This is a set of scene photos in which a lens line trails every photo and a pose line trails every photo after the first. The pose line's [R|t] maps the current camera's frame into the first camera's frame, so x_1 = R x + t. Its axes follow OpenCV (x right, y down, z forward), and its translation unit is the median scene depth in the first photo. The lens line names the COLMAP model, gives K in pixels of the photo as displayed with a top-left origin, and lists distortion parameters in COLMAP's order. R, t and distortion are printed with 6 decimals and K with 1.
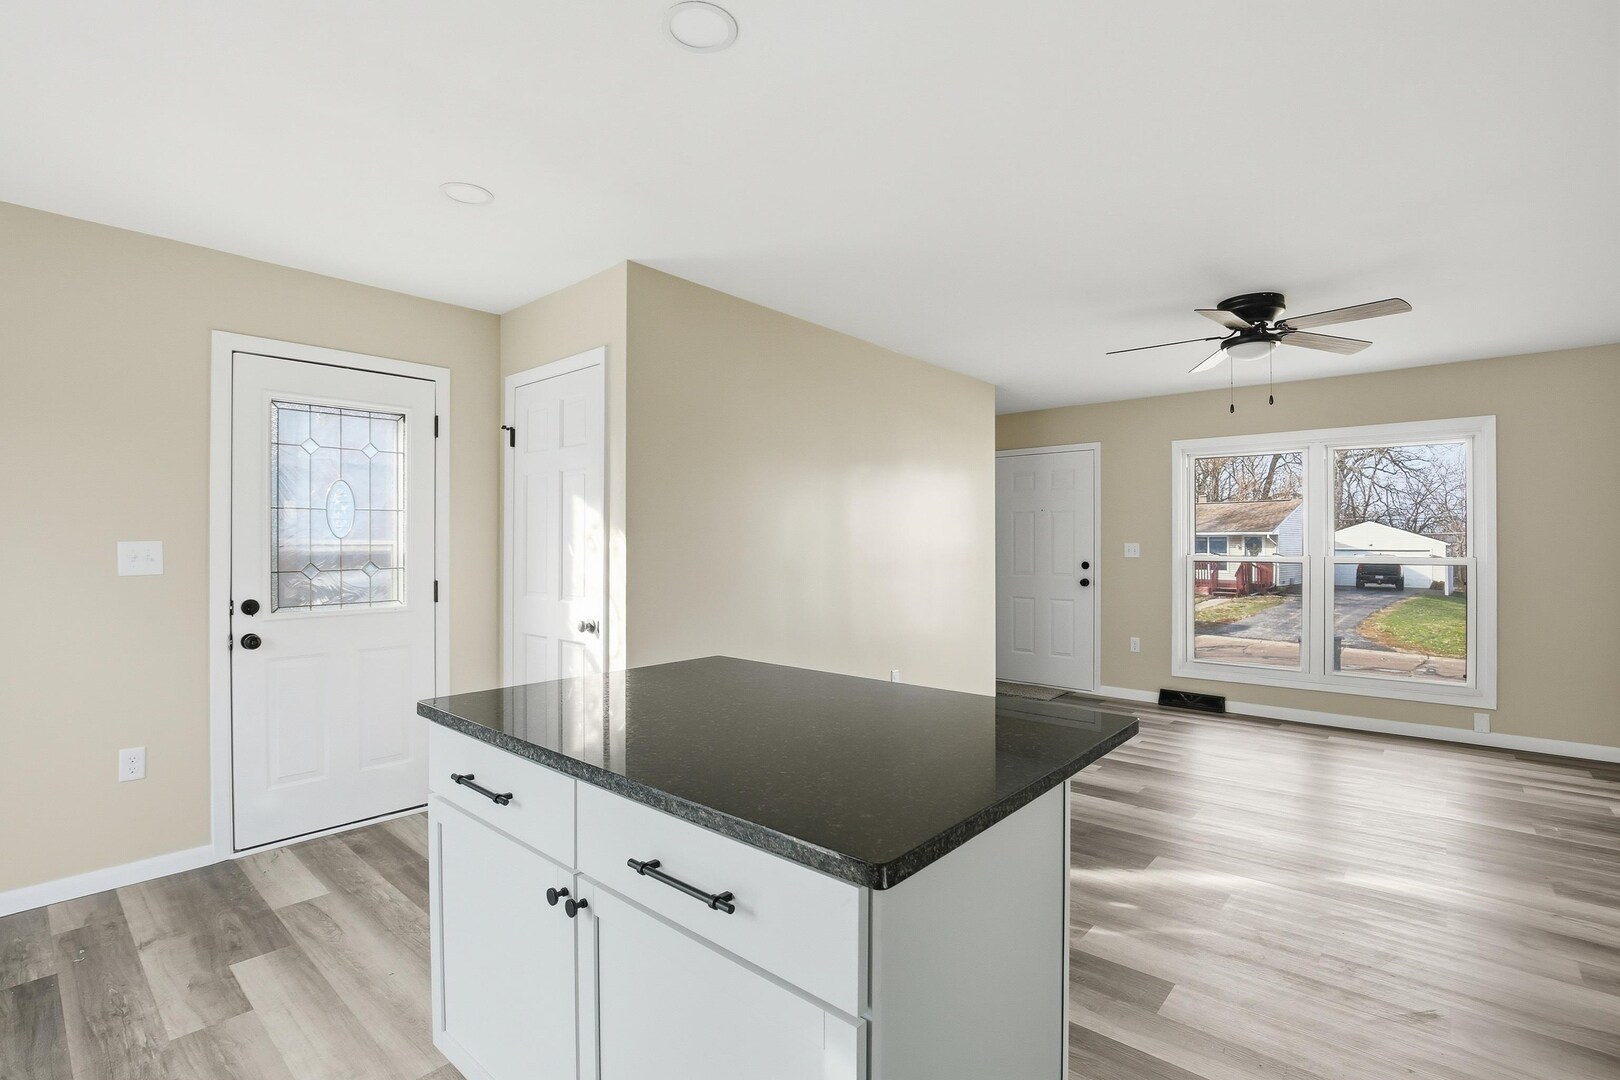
lens RADIAL K [[767.0, 0, 810.0], [0, 767.0, 540.0], [0, 0, 1]] dist [-0.021759, -0.000041]
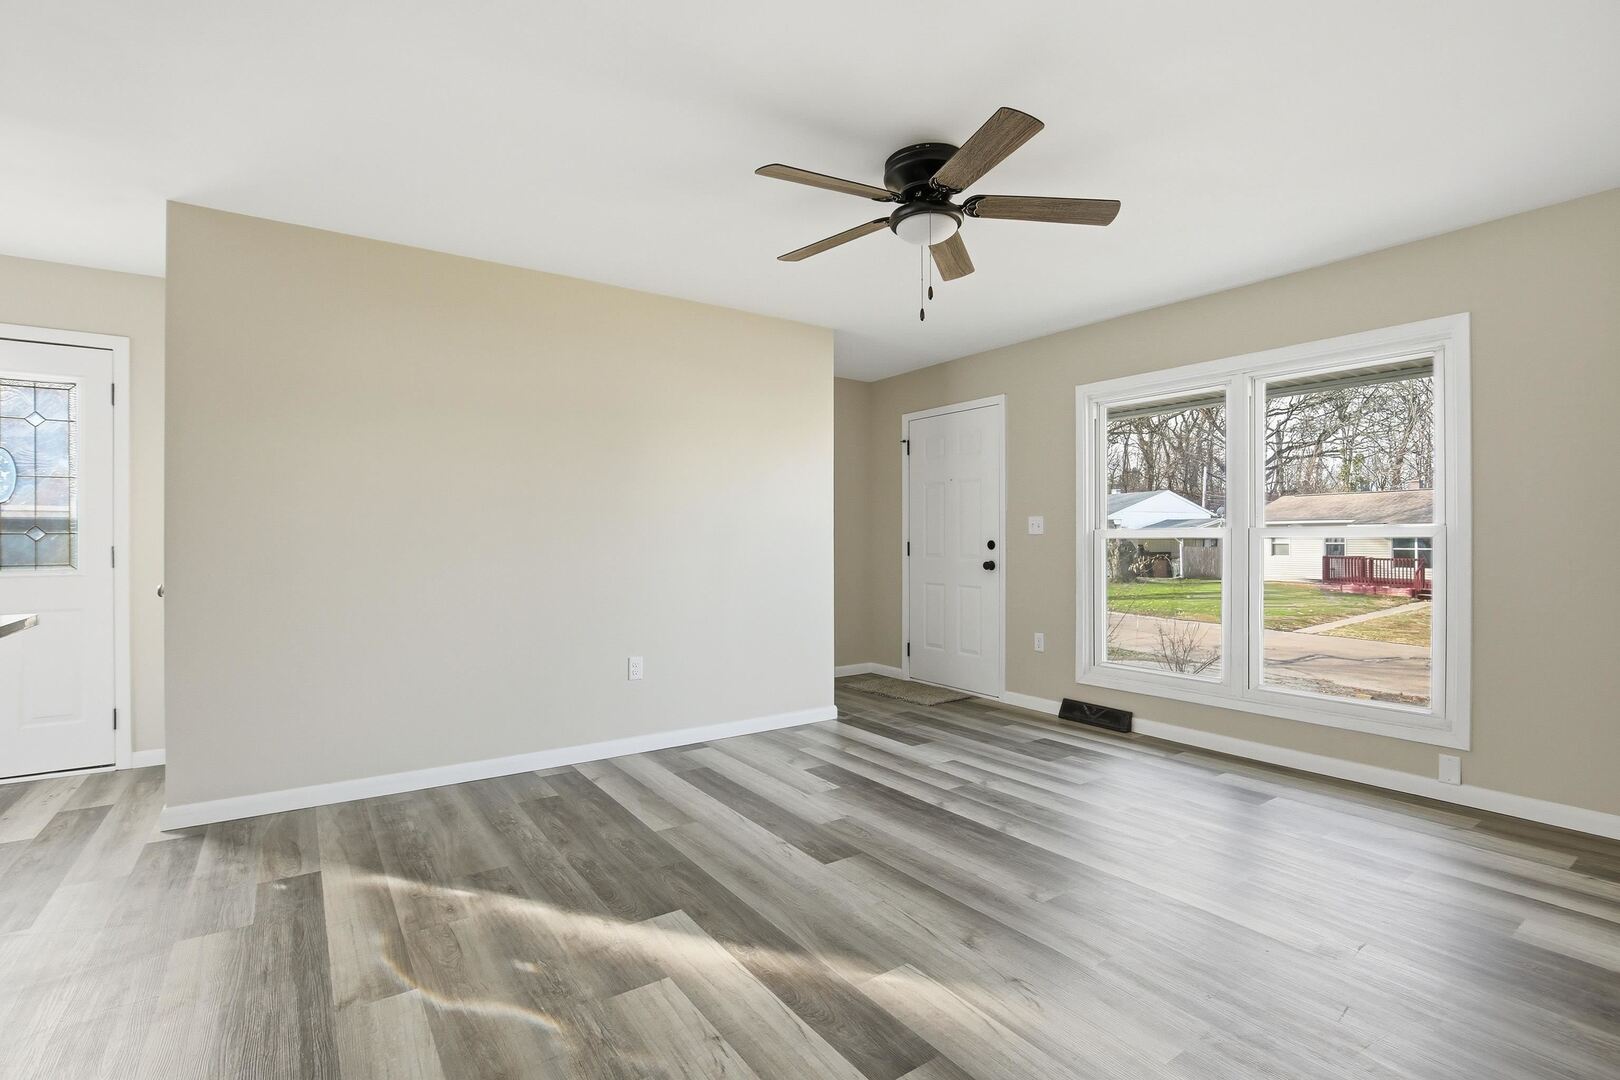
lens RADIAL K [[767.0, 0, 810.0], [0, 767.0, 540.0], [0, 0, 1]] dist [-0.021759, -0.000041]
pose [[0.968370, -0.002028, -0.249512, 0.432400], [0.002497, 0.999996, 0.001562, 0.029805], [0.249508, -0.002135, 0.968370, 0.172731]]
